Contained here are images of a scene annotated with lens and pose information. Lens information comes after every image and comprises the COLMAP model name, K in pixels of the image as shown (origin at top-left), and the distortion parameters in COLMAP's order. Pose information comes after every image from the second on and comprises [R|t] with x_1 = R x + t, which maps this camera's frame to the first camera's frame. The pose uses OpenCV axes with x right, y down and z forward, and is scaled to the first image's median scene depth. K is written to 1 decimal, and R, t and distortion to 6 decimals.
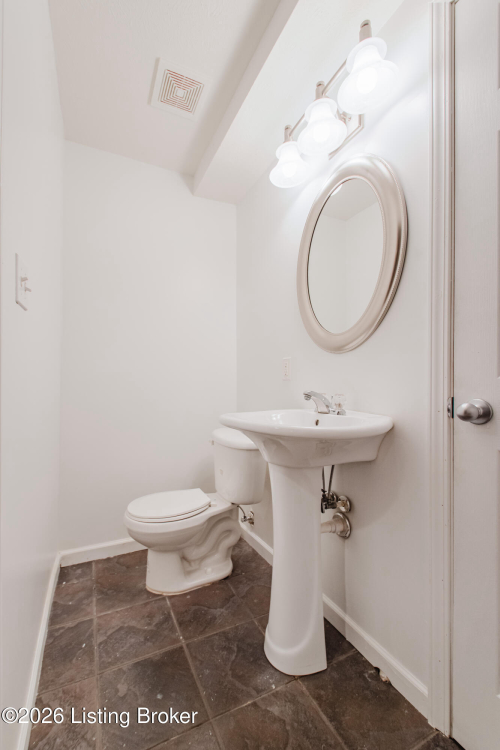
lens RADIAL K [[300.8, 0, 251.9], [0, 300.8, 393.2], [0, 0, 1]] dist [0.007116, -0.003201]
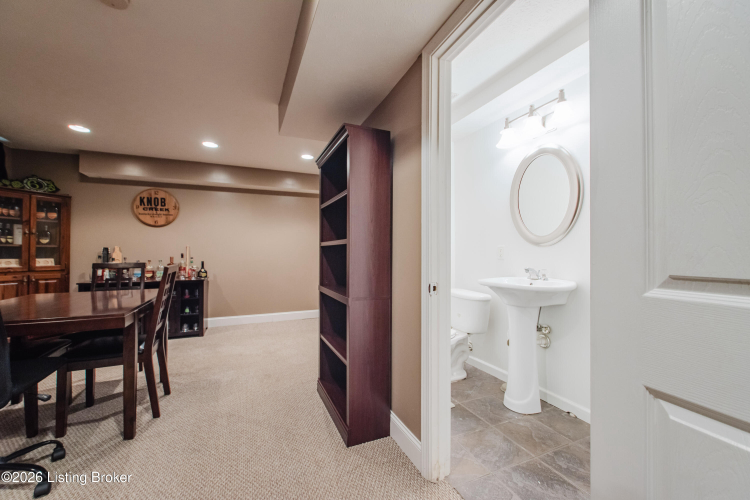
lens RADIAL K [[300.8, 0, 373.4], [0, 300.8, 251.2], [0, 0, 1]] dist [0.007116, -0.003201]
pose [[0.999527, 0.018661, -0.024438, -0.726622], [-0.019814, 0.998660, -0.047800, 0.000902], [0.023513, 0.048262, 0.998558, -0.908395]]
